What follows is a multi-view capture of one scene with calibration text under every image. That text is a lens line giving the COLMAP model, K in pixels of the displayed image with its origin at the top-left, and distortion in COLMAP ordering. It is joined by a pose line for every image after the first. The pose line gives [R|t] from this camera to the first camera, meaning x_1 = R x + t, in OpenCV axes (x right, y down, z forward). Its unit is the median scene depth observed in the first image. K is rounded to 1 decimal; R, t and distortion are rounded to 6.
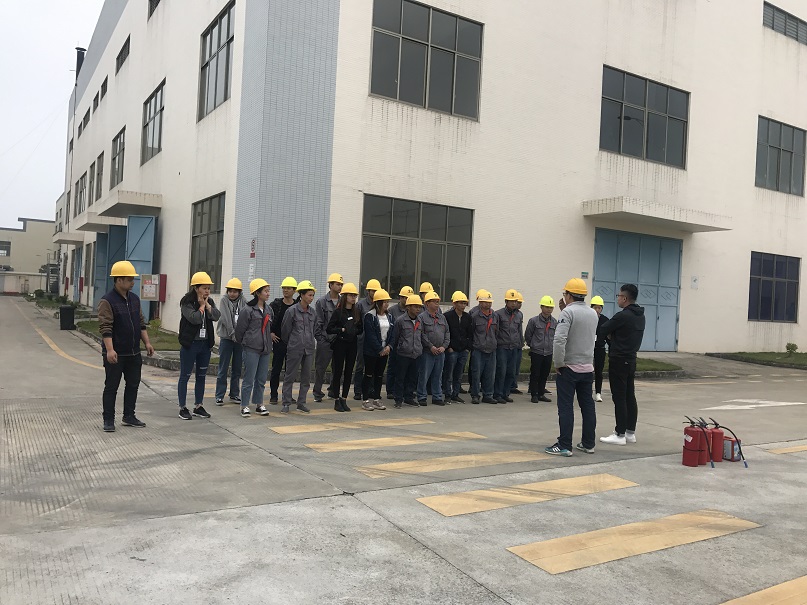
lens RADIAL K [[657.3, 0, 410.1], [0, 657.3, 299.5], [0, 0, 1]] dist [0.034856, -0.015708]
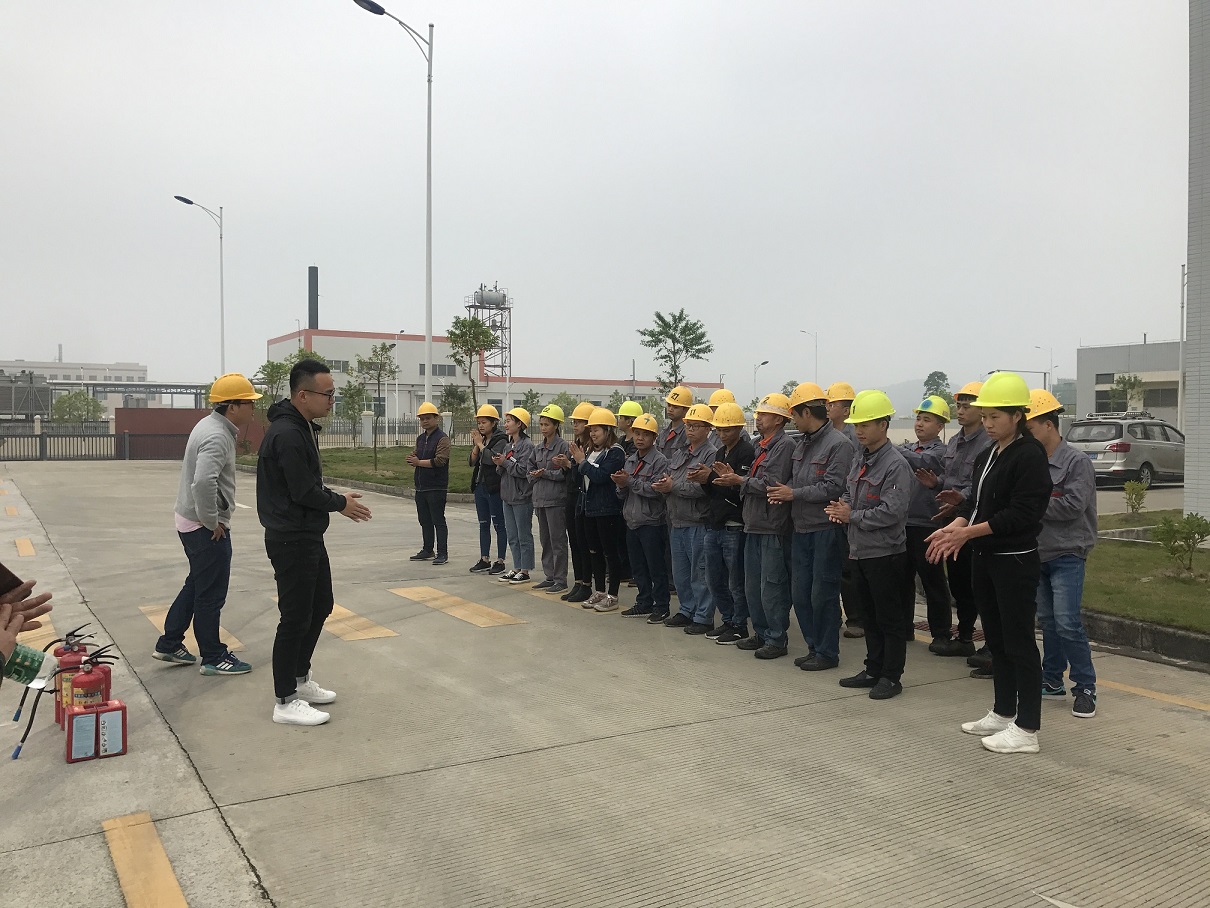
lens RADIAL K [[985.5, 0, 614.9], [0, 985.5, 449.6], [0, 0, 1]] dist [0.034856, -0.015708]
pose [[0.003010, -0.029670, -0.999555, 0.705816], [0.004569, 0.999550, -0.029656, 0.039267], [0.999985, -0.004478, 0.003145, 0.835036]]
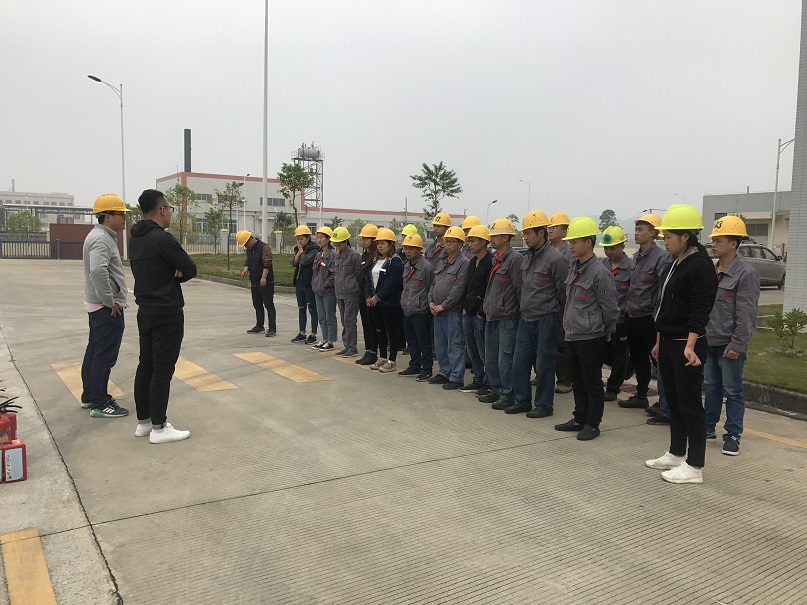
lens RADIAL K [[657.3, 0, 410.1], [0, 657.3, 299.5], [0, 0, 1]] dist [0.034856, -0.015708]
pose [[0.030471, 0.032799, -0.998997, 0.658998], [-0.011924, 0.999402, 0.032448, 0.038623], [0.999465, 0.010923, 0.030844, 0.832139]]
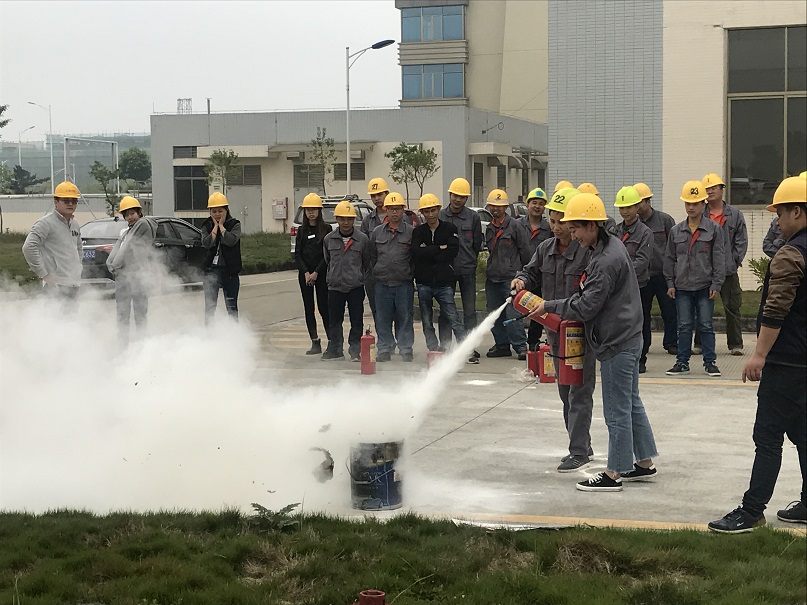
lens RADIAL K [[1480.7, 0, 417.1], [0, 1480.7, 301.6], [0, 0, 1]] dist [0.246900, -1.206450]
pose [[0.658624, -0.010143, -0.752404, 1.208174], [0.048340, 0.998414, 0.028856, 0.052199], [0.750918, -0.055376, 0.658069, -0.184922]]
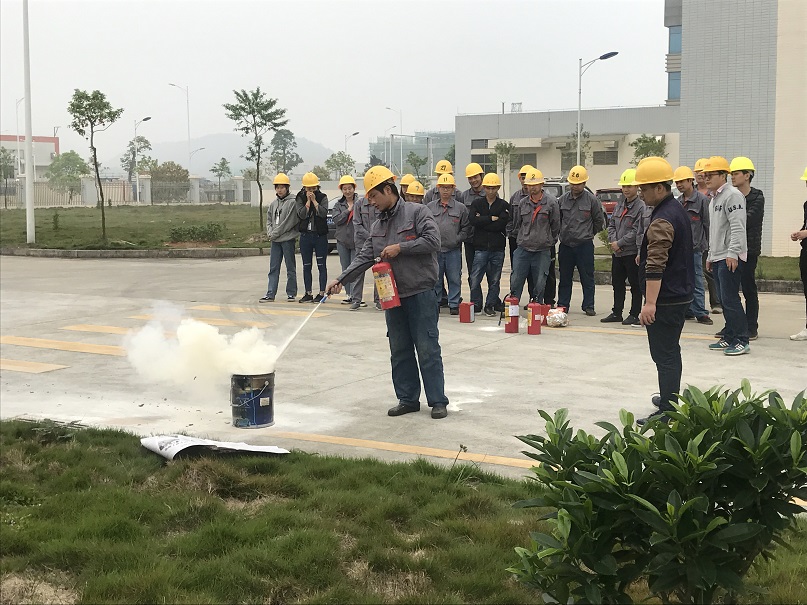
lens RADIAL K [[1133.4, 0, 413.9], [0, 1133.4, 302.2], [0, 0, 1]] dist [0.194222, -0.811868]
pose [[0.451985, 0.035571, -0.891316, 1.311753], [0.033115, 0.997847, 0.056615, 0.061302], [0.891411, -0.055105, 0.449834, 0.056173]]
